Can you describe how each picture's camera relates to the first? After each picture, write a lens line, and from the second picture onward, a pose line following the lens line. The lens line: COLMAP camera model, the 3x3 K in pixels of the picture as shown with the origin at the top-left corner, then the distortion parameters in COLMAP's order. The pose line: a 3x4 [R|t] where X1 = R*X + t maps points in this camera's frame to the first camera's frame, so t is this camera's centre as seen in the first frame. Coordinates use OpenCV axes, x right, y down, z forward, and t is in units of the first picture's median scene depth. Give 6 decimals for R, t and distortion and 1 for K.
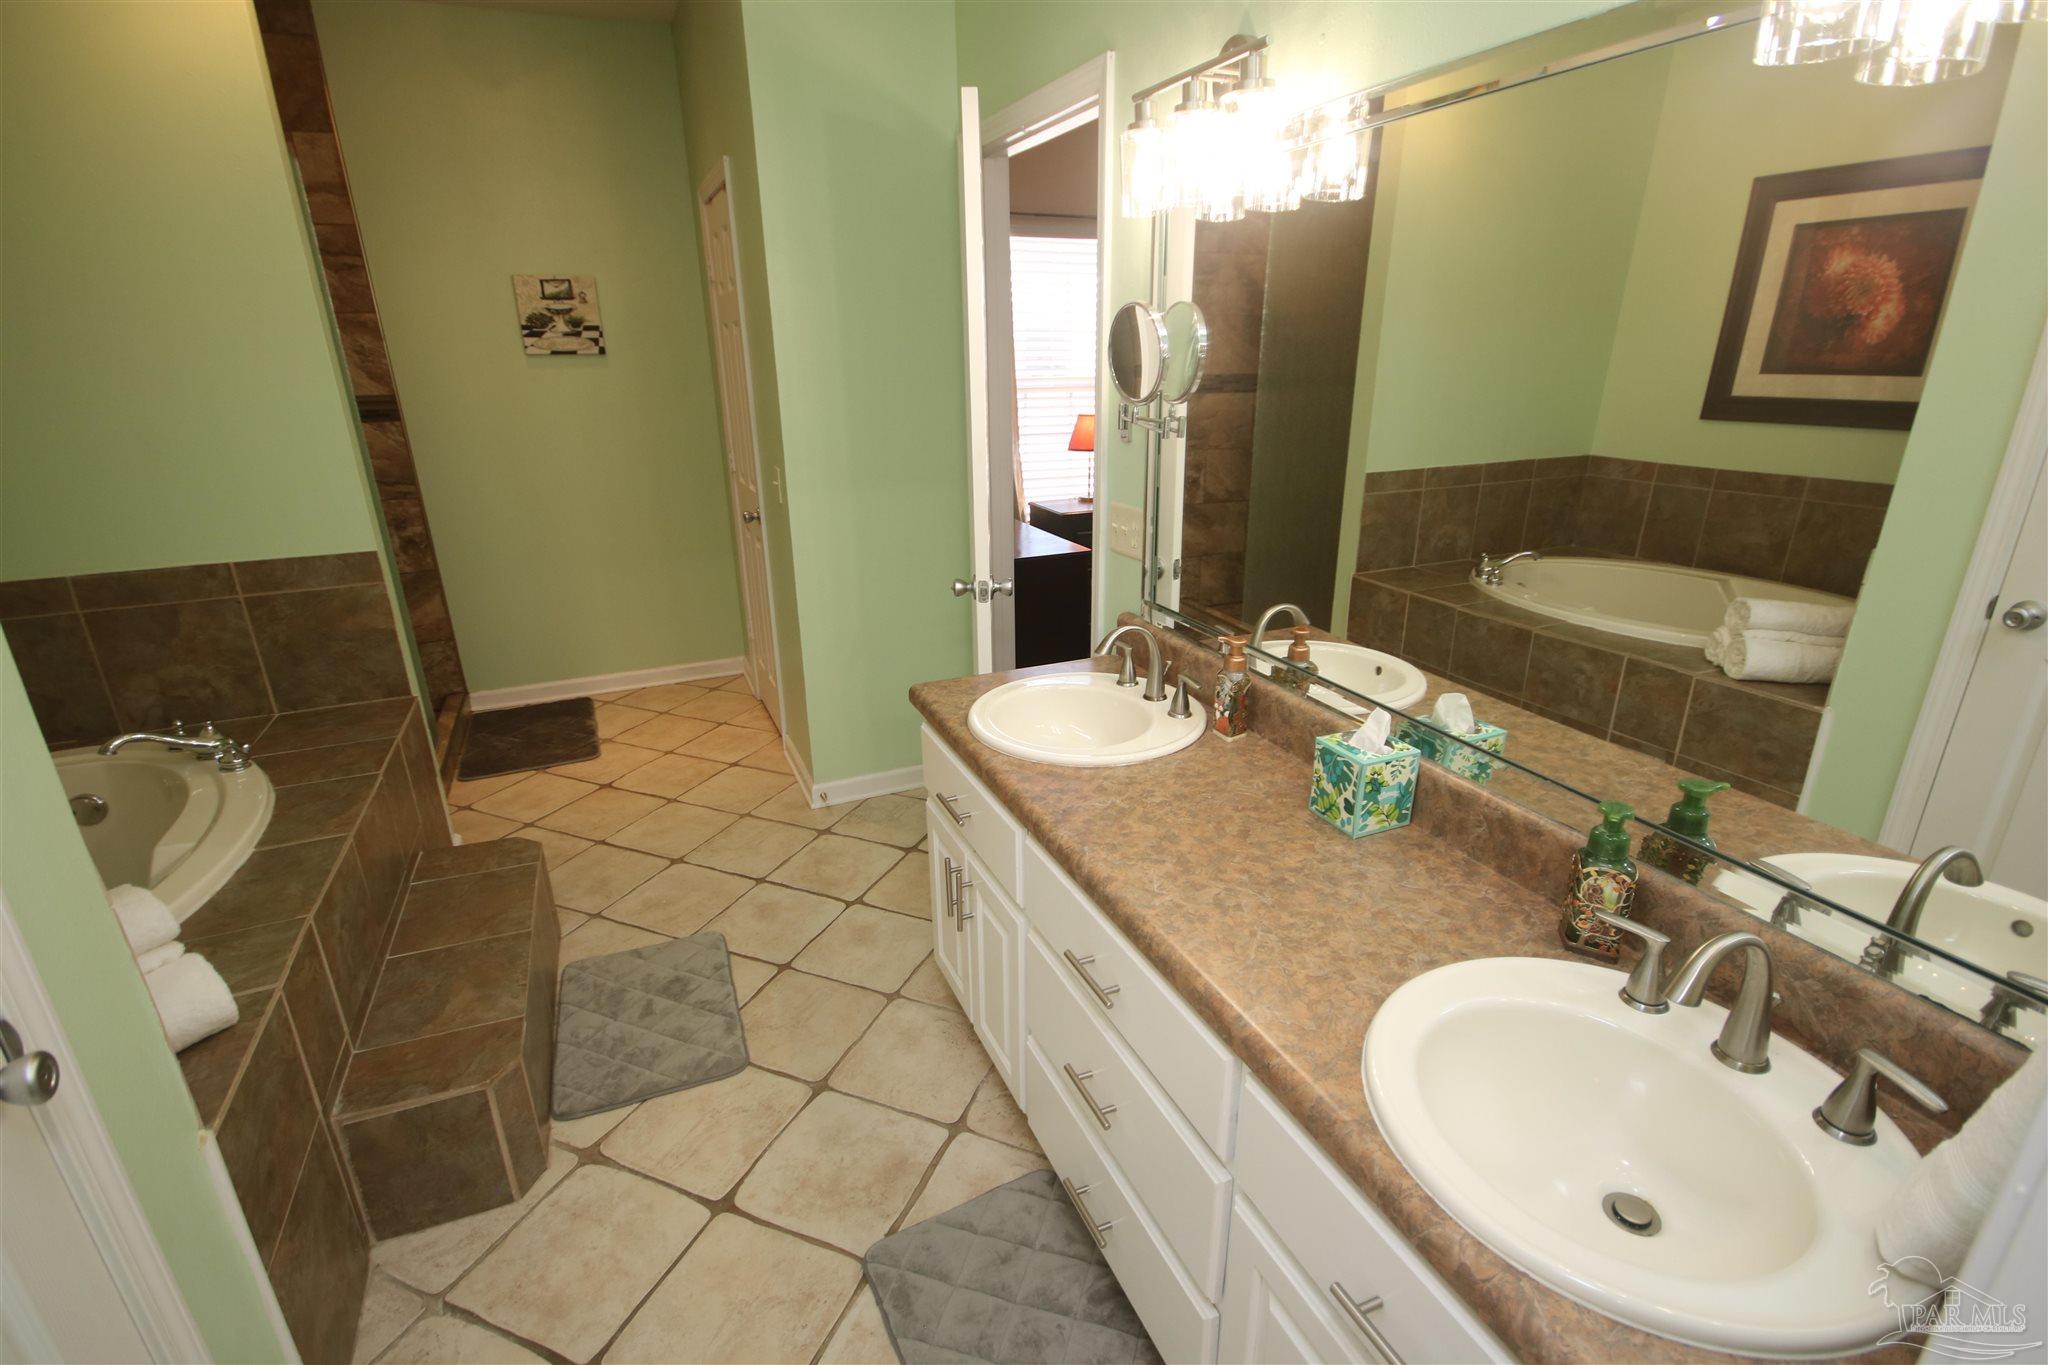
lens RADIAL K [[953.8, 0, 1031.7], [0, 953.8, 689.6], [0, 0, 1]] dist [0.000417, -0.003974]
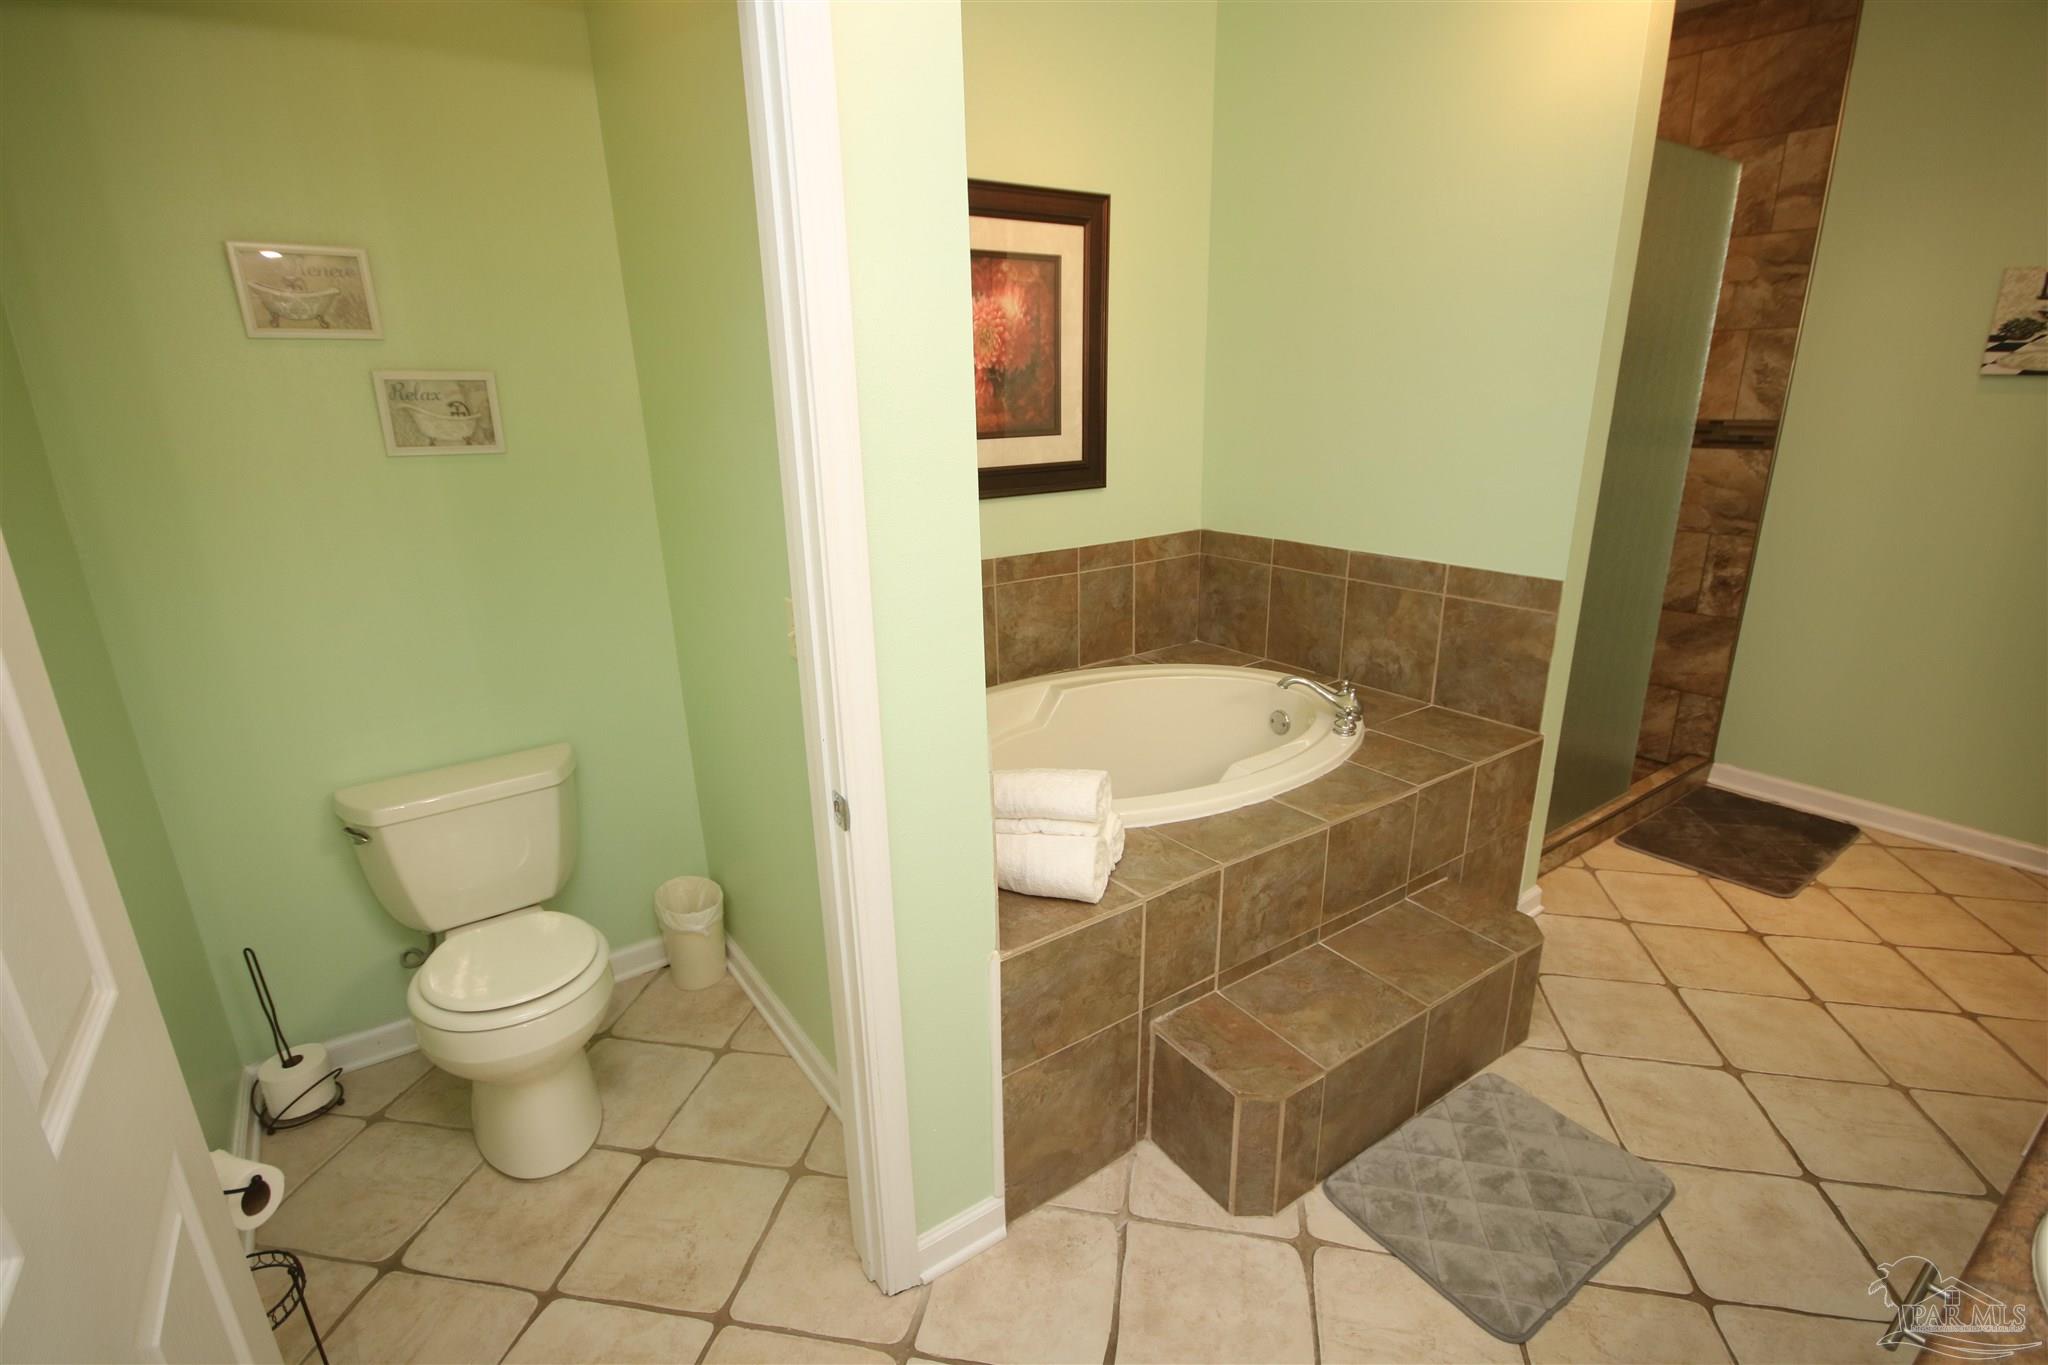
lens RADIAL K [[953.8, 0, 1023.7], [0, 953.8, 685.7], [0, 0, 1]] dist [0.000417, -0.003974]
pose [[0.186676, 0.301112, -0.935138, 0.138285], [-0.319288, 0.918792, 0.232111, -0.100353], [0.929089, 0.255249, 0.267658, 0.274461]]
